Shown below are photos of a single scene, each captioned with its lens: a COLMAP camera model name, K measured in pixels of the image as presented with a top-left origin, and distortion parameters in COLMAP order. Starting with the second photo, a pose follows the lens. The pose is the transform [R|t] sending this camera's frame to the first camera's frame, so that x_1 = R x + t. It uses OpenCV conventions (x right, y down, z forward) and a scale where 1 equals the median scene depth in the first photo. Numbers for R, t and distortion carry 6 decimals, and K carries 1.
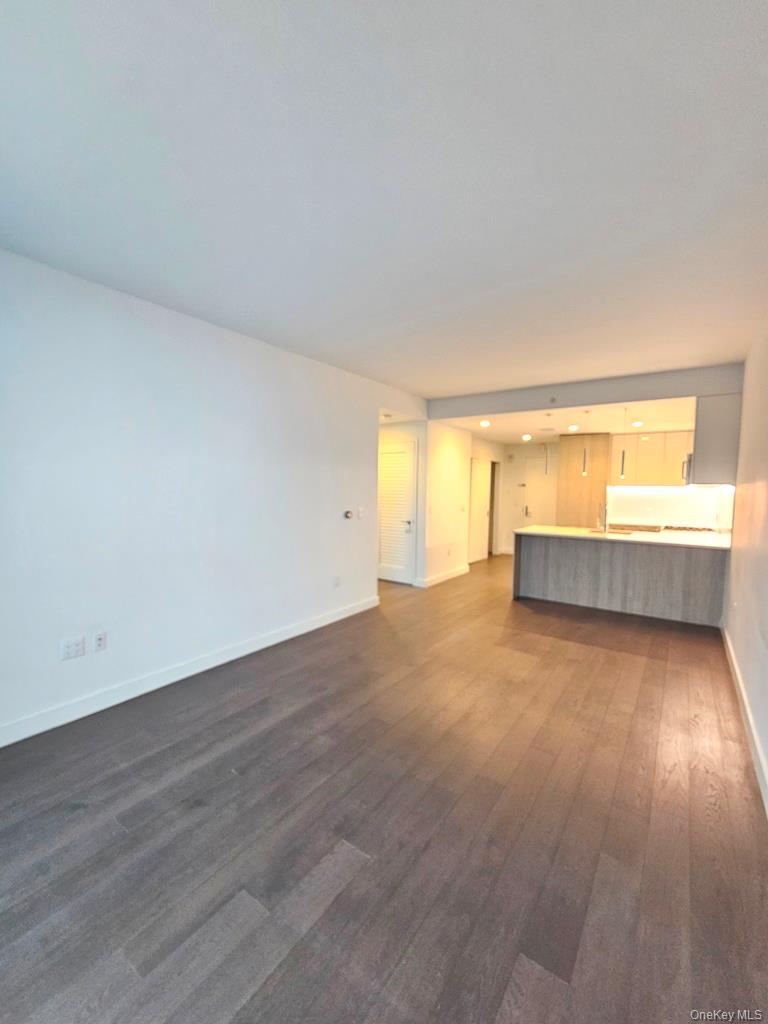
lens RADIAL K [[418.0, 0, 384.0], [0, 418.0, 512.0], [0, 0, 1]] dist [-0.000317, -0.000103]
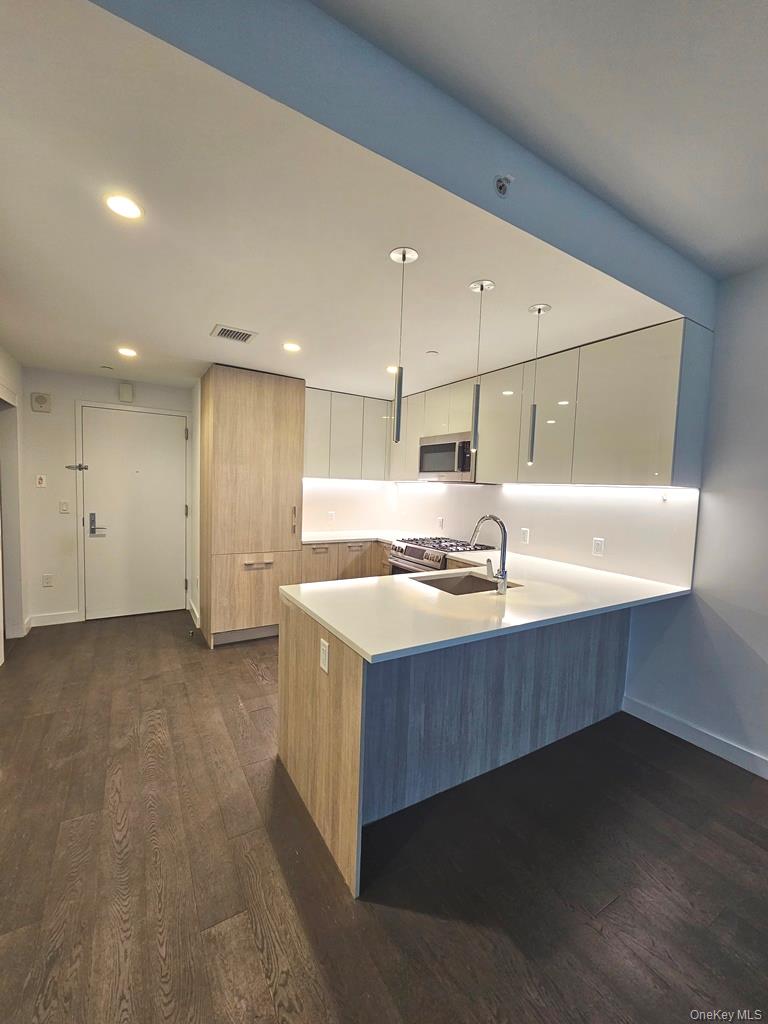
lens RADIAL K [[418.0, 0, 384.0], [0, 418.0, 512.0], [0, 0, 1]] dist [-0.000317, -0.000103]
pose [[0.391550, -0.049144, 0.918844, 0.058178], [0.019612, 0.998792, 0.045063, -0.039930], [-0.919948, 0.000376, 0.392041, 0.688306]]
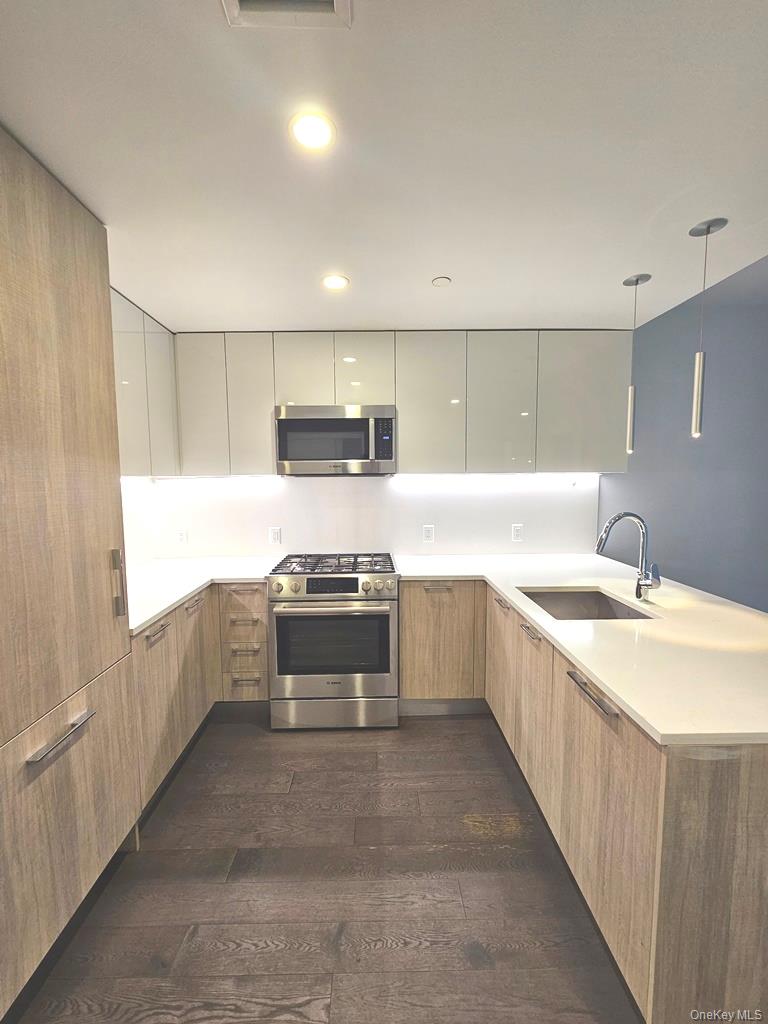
lens RADIAL K [[429.4, 0, 381.2], [0, 429.4, 507.1], [0, 0, 1]] dist [-0.000601, -0.000182]
pose [[-0.589751, -0.057135, 0.805562, 0.264268], [0.051243, 0.992837, 0.107933, -0.063754], [-0.805958, 0.104933, -0.582598, 1.036096]]
